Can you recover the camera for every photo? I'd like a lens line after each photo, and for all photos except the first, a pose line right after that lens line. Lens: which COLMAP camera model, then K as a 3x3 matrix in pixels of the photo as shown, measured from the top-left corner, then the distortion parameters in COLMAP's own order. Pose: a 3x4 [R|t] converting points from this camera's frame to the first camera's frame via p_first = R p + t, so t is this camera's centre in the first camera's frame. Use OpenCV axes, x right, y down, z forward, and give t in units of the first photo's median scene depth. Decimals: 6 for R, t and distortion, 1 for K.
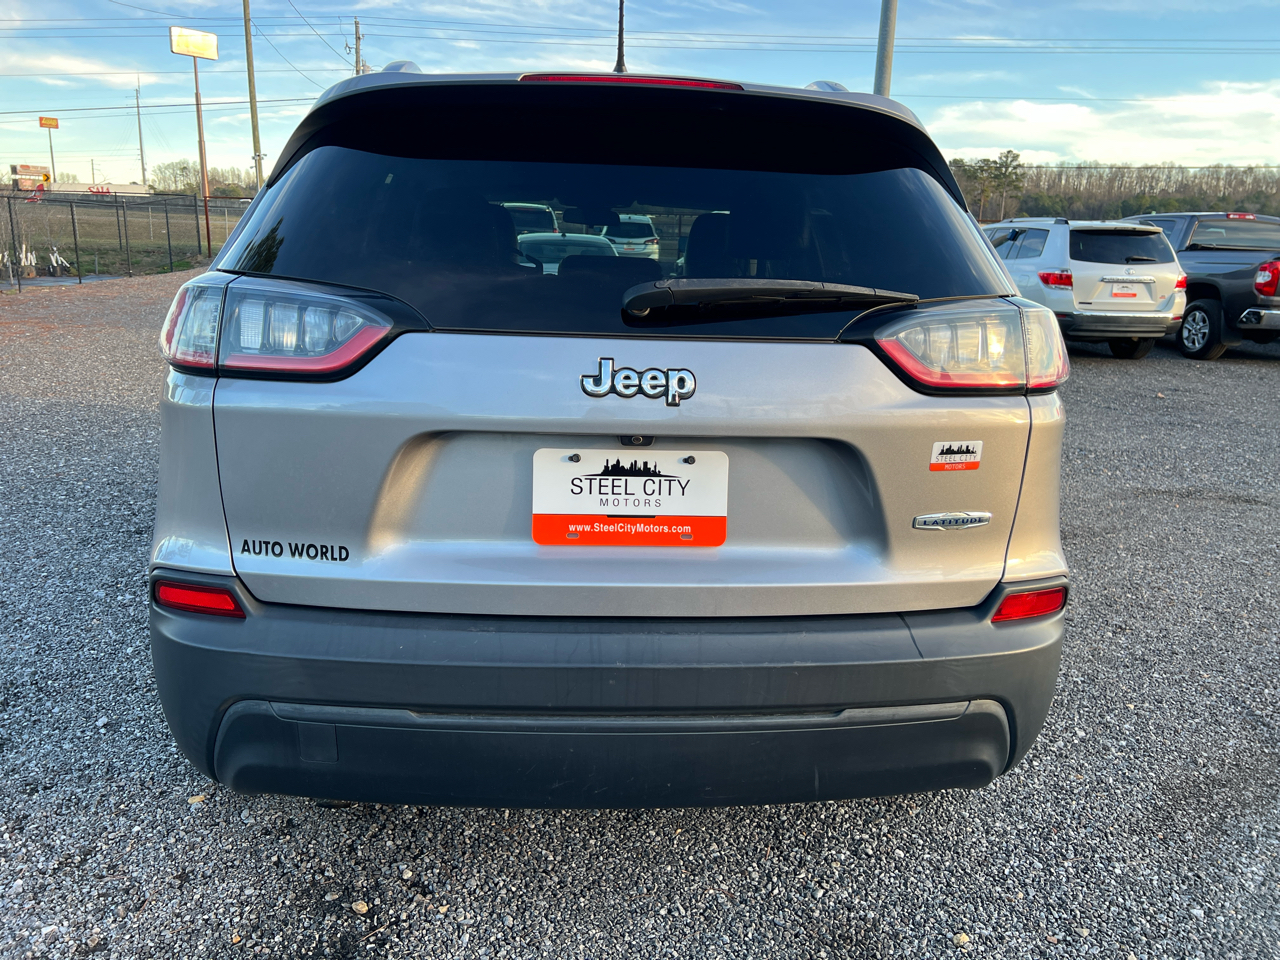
lens RADIAL K [[964.5, 0, 631.3], [0, 964.5, 479.8], [0, 0, 1]] dist [0.027779, -0.021442]
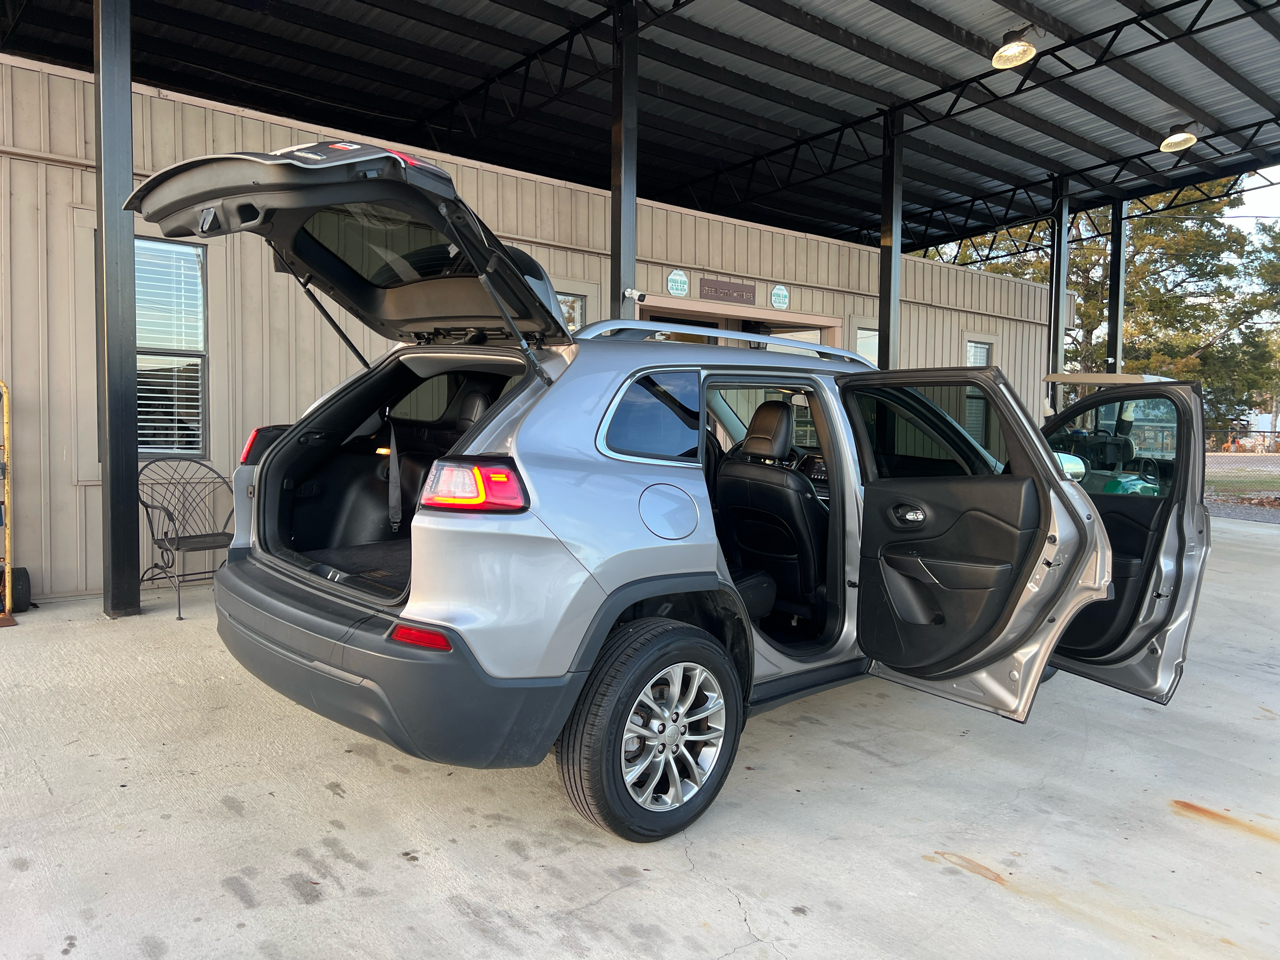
lens RADIAL K [[961.5, 0, 646.2], [0, 961.5, 474.9], [0, 0, 1]] dist [0.050448, -0.052664]
pose [[0.642669, 0.072060, -0.762747, 2.013939], [-0.206301, 0.975072, -0.081703, -0.091540], [0.737846, 0.209863, 0.641515, 0.189876]]
